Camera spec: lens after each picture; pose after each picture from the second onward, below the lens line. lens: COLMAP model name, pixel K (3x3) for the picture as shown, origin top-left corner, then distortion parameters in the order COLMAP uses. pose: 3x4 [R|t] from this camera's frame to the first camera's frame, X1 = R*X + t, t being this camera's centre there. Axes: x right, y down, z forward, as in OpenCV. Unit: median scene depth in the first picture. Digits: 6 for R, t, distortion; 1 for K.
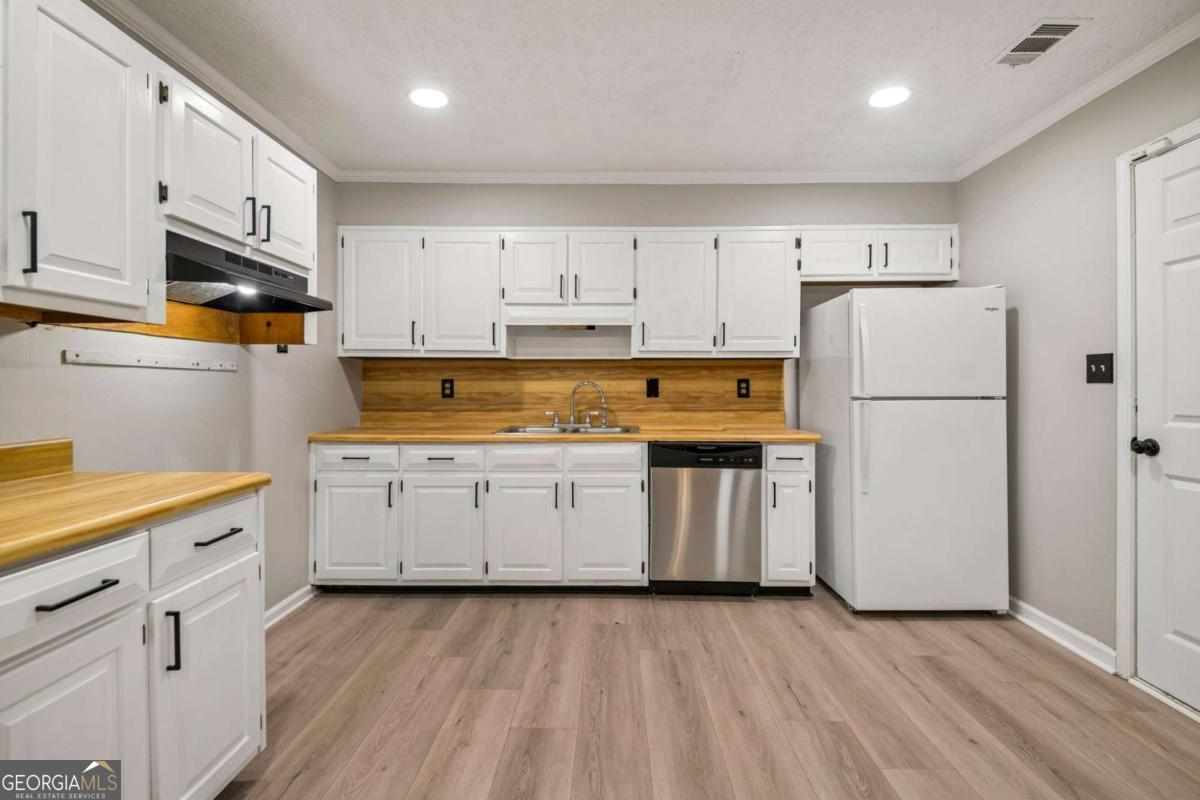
lens RADIAL K [[544.0, 0, 601.7], [0, 544.0, 392.4], [0, 0, 1]] dist [0.013728, -0.002283]
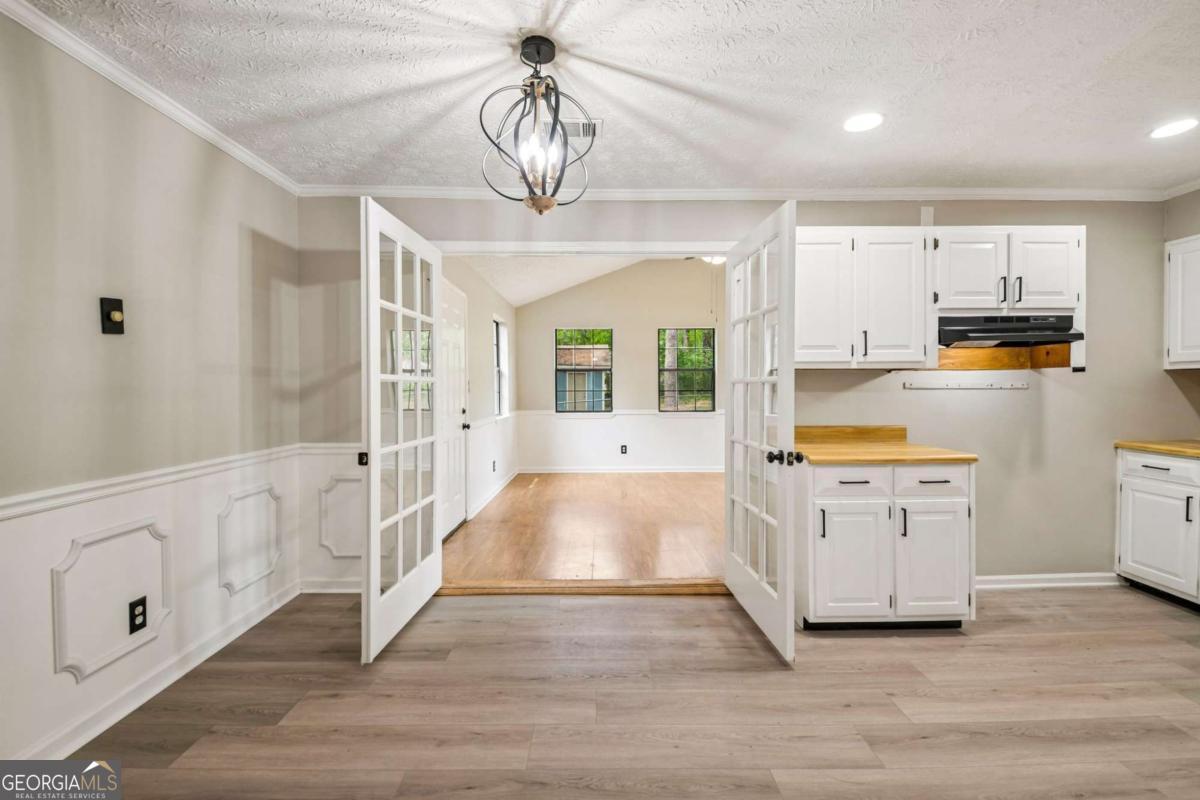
lens RADIAL K [[522.1, 0, 610.2], [0, 522.1, 393.9], [0, 0, 1]] dist [0.016554, -0.014498]
pose [[0.034844, 0.007836, -0.999362, 0.522303], [-0.004864, 0.999959, 0.007671, -0.024772], [0.999381, 0.004594, 0.034880, -0.092781]]
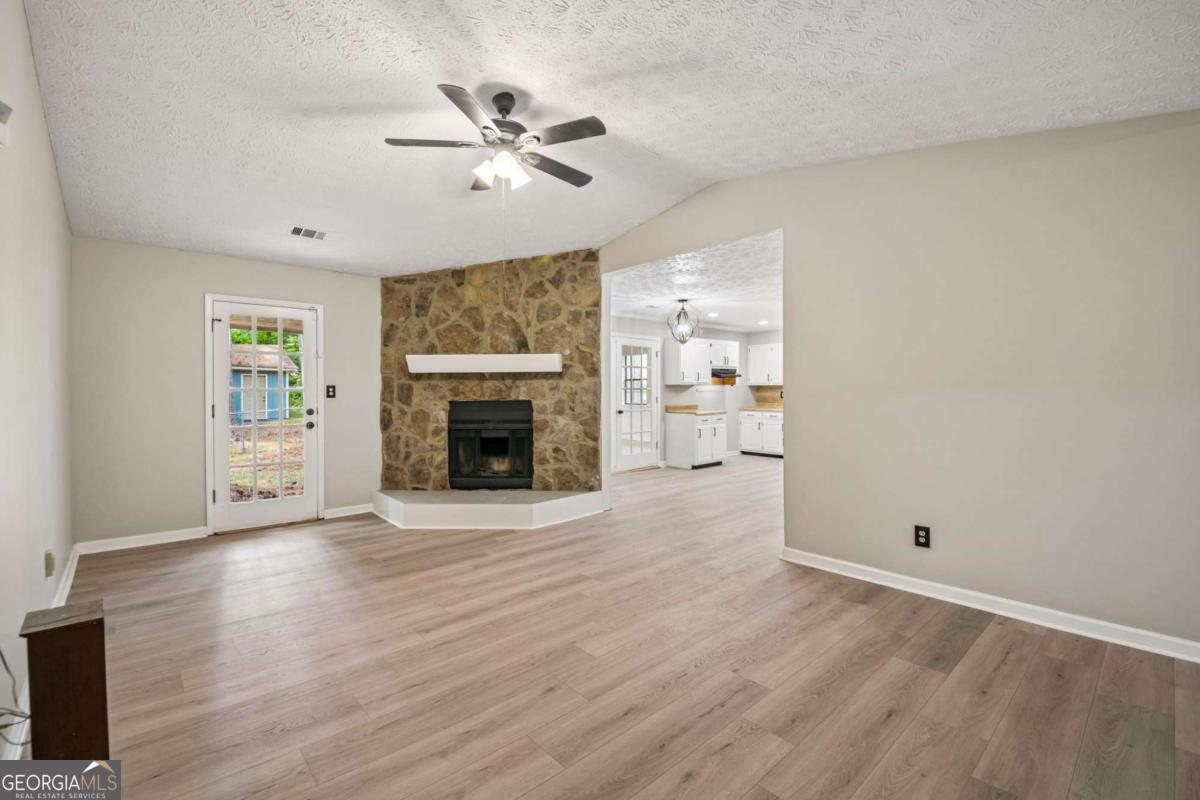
lens RADIAL K [[522.1, 0, 607.1], [0, 522.1, 395.1], [0, 0, 1]] dist [0.016554, -0.014498]
pose [[0.694744, 0.001607, -0.719256, 1.318410], [-0.001141, 0.999999, 0.001132, -0.011537], [0.719257, 0.000034, 0.694745, -1.987830]]
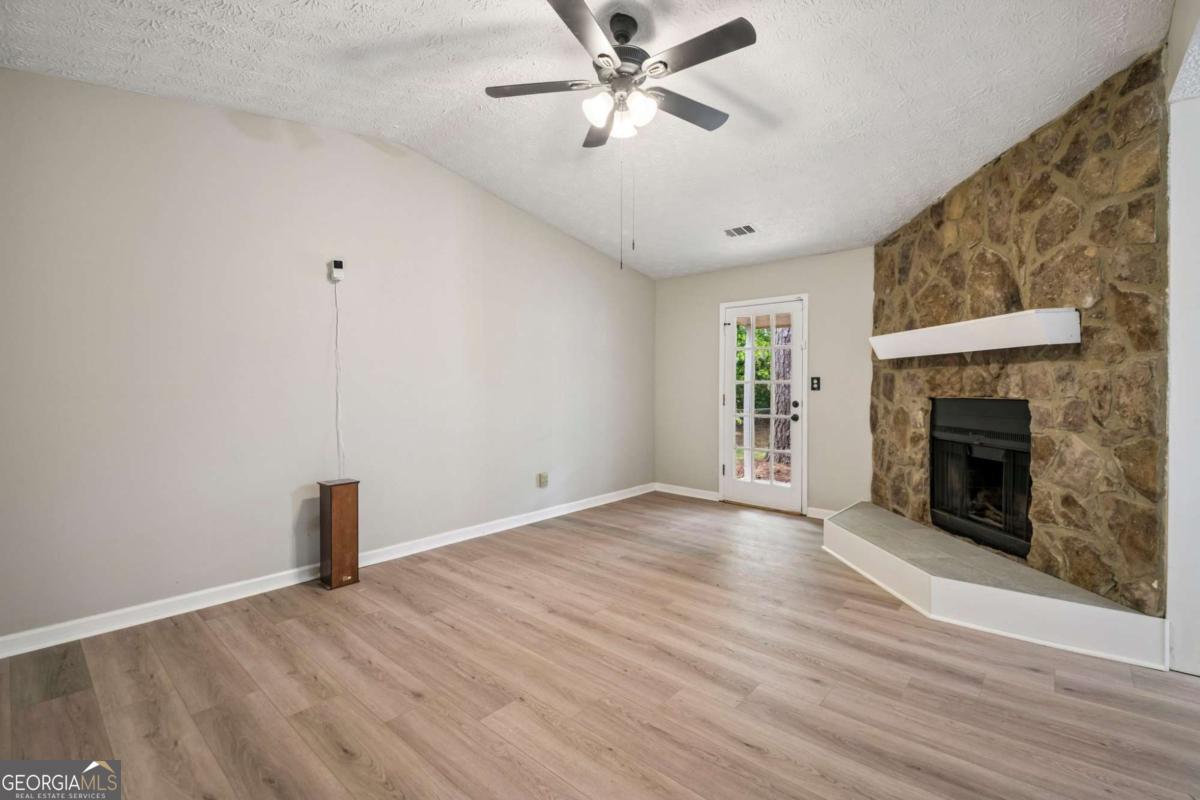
lens RADIAL K [[522.1, 0, 601.4], [0, 522.1, 392.1], [0, 0, 1]] dist [0.016554, -0.014498]
pose [[-0.641865, 0.007234, -0.766783, 1.107679], [-0.009230, 0.999810, 0.017159, -0.015316], [0.766762, 0.018091, -0.641677, -0.885067]]
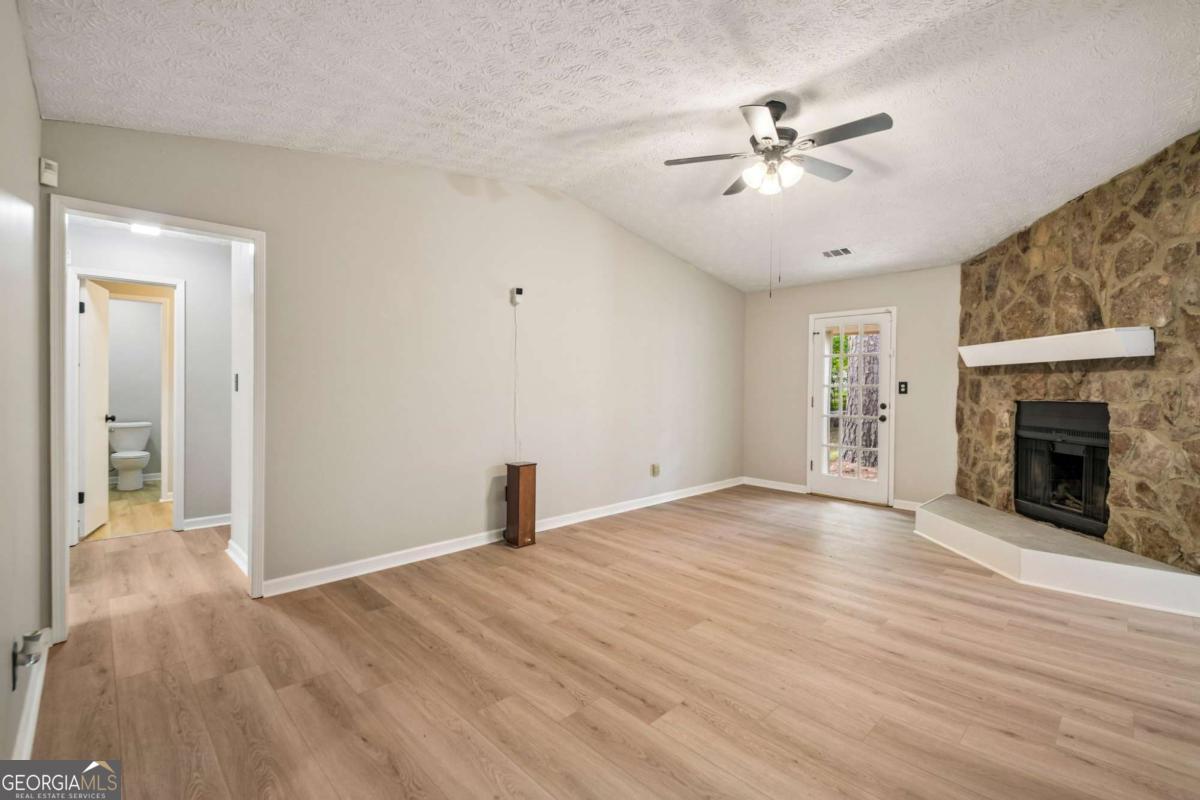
lens RADIAL K [[522.1, 0, 606.9], [0, 522.1, 396.6], [0, 0, 1]] dist [0.016554, -0.014498]
pose [[-0.696505, 0.006341, -0.717524, 1.451309], [-0.014434, 0.999635, 0.022845, -0.015994], [0.717406, 0.026269, -0.696160, -0.891152]]
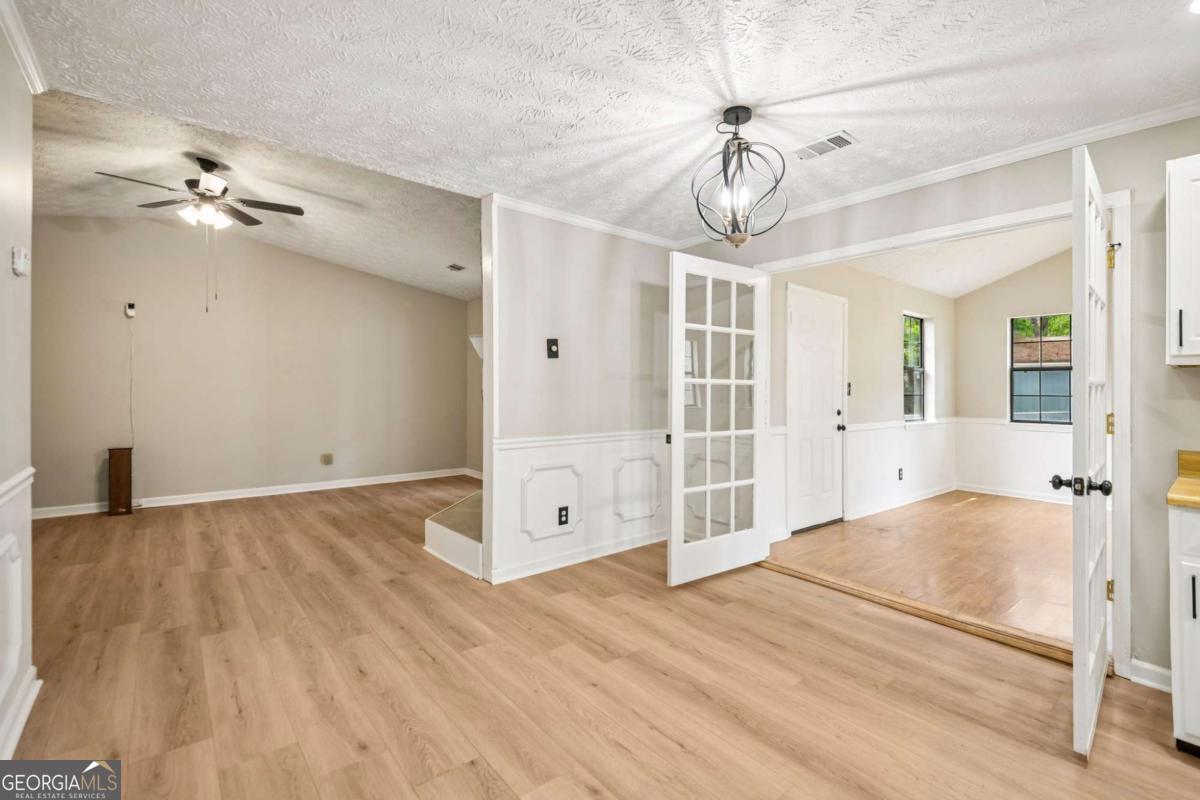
lens RADIAL K [[522.1, 0, 603.7], [0, 522.1, 396.5], [0, 0, 1]] dist [0.016554, -0.014498]
pose [[-0.755692, 0.000705, -0.654927, 0.545340], [-0.015581, 0.999697, 0.019054, -0.027684], [0.654742, 0.024604, -0.755452, 0.303751]]
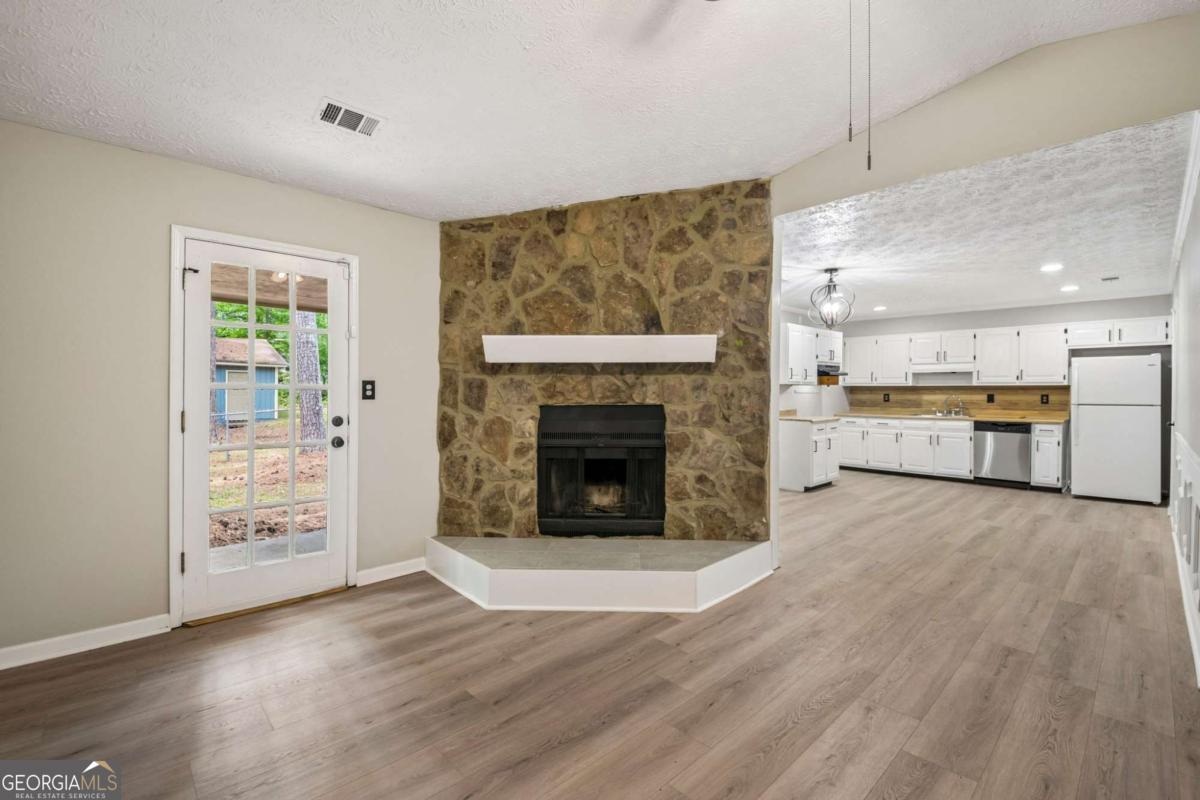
lens RADIAL K [[522.1, 0, 605.1], [0, 522.1, 393.0], [0, 0, 1]] dist [0.016554, -0.014498]
pose [[0.707105, 0.003183, -0.707101, 0.588185], [-0.008023, 0.999962, -0.003521, -0.013393], [0.707063, 0.008163, 0.707103, -1.878159]]
